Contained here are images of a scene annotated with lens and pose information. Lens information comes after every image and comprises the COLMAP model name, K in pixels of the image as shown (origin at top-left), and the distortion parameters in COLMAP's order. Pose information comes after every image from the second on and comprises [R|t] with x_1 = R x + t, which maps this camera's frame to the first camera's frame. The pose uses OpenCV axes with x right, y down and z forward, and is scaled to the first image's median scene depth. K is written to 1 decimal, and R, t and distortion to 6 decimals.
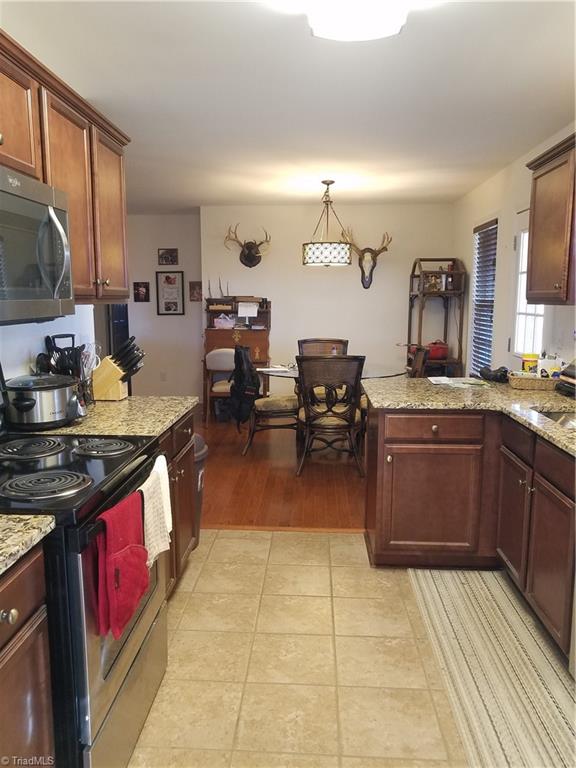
lens RADIAL K [[603.8, 0, 288.0], [0, 603.8, 384.0], [0, 0, 1]] dist [-0.006785, -0.007943]
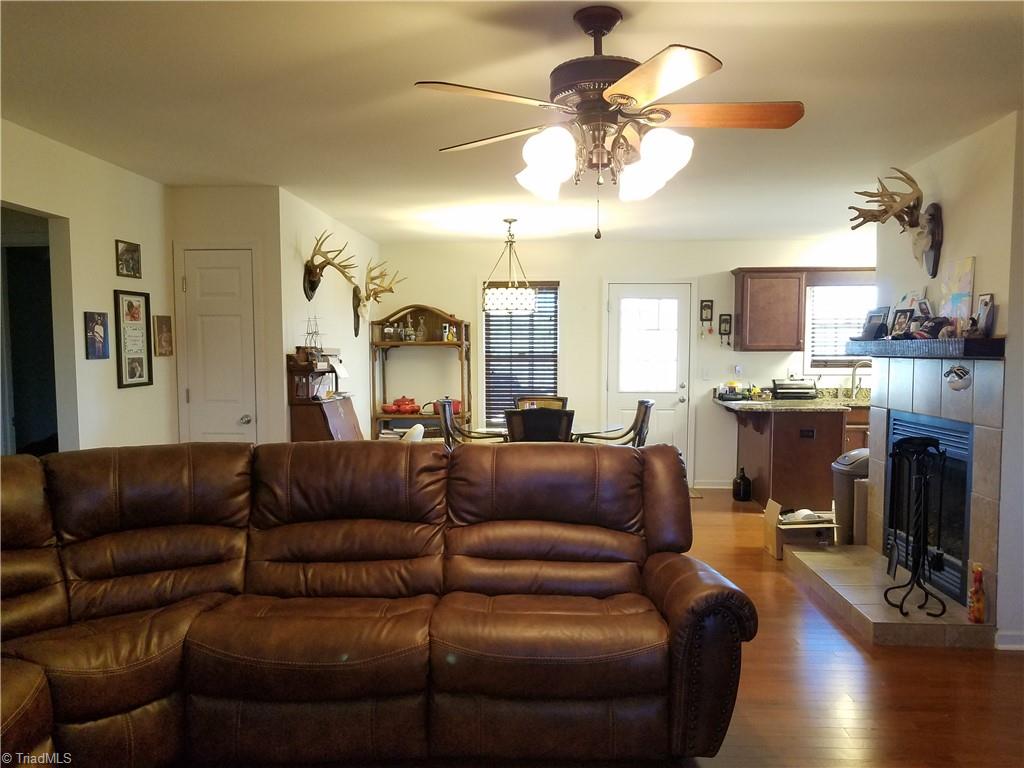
lens RADIAL K [[805.1, 0, 506.4], [0, 805.1, 401.4], [0, 0, 1]] dist [-0.006785, -0.007943]
pose [[0.005789, -0.067470, 0.997705, -0.805770], [0.141047, 0.987802, 0.065982, -0.104669], [-0.989986, 0.140342, 0.015235, 0.720968]]
